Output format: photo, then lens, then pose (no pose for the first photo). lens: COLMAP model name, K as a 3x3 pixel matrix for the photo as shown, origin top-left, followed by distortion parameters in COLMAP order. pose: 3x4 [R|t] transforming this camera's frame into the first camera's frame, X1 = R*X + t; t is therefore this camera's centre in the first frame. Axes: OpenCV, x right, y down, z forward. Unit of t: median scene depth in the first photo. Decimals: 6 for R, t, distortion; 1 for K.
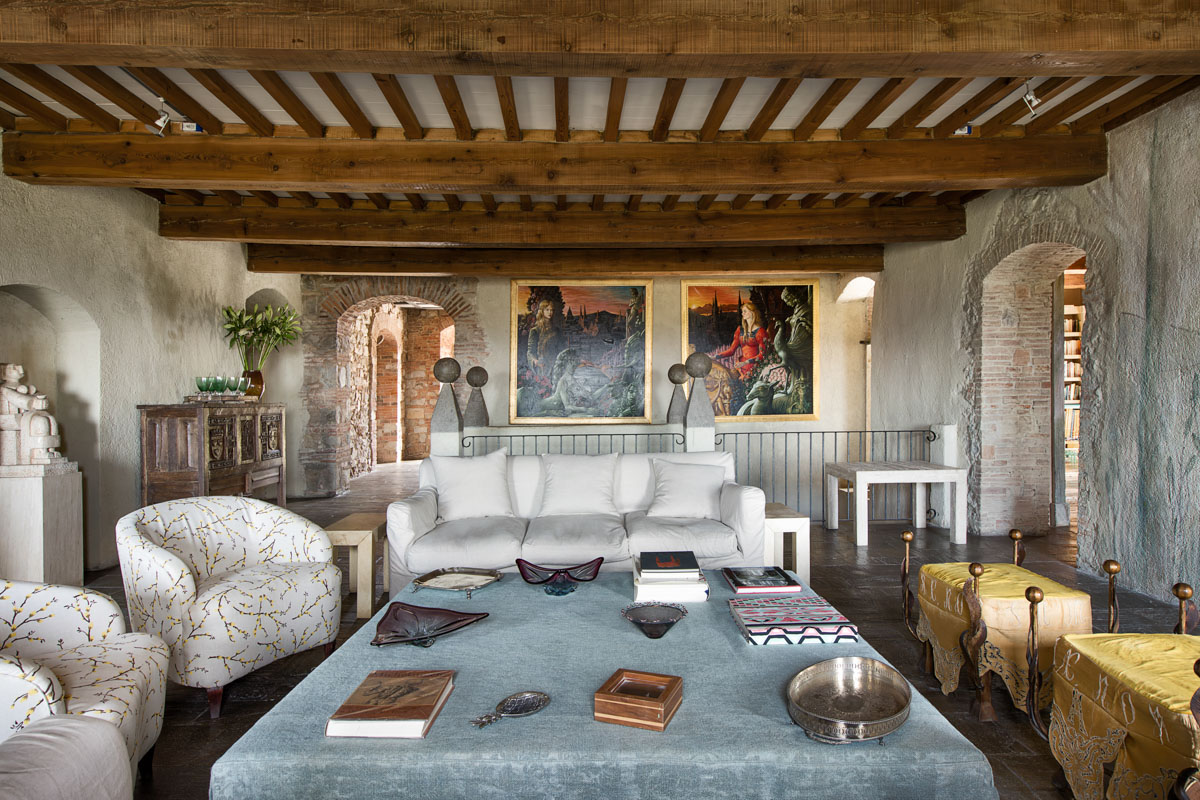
lens RADIAL K [[668.0, 0, 594.6], [0, 668.0, 400.0], [0, 0, 1]] dist [0.003559, 0.000302]
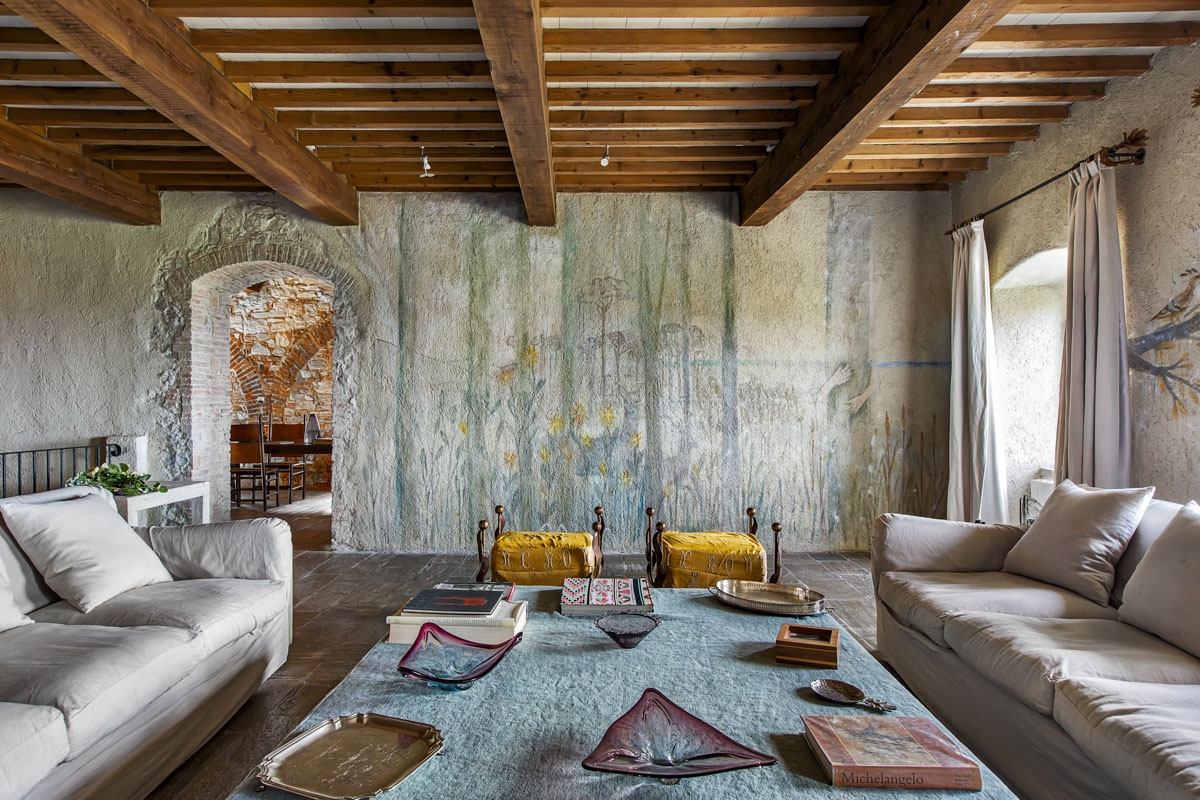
lens RADIAL K [[668.0, 0, 596.4], [0, 668.0, 408.9], [0, 0, 1]] dist [0.003559, 0.000302]
pose [[0.044121, 0.003409, 0.999020, -0.451323], [-0.000945, 0.999994, -0.003370, 0.005699], [-0.999026, -0.000795, 0.044124, 0.509866]]
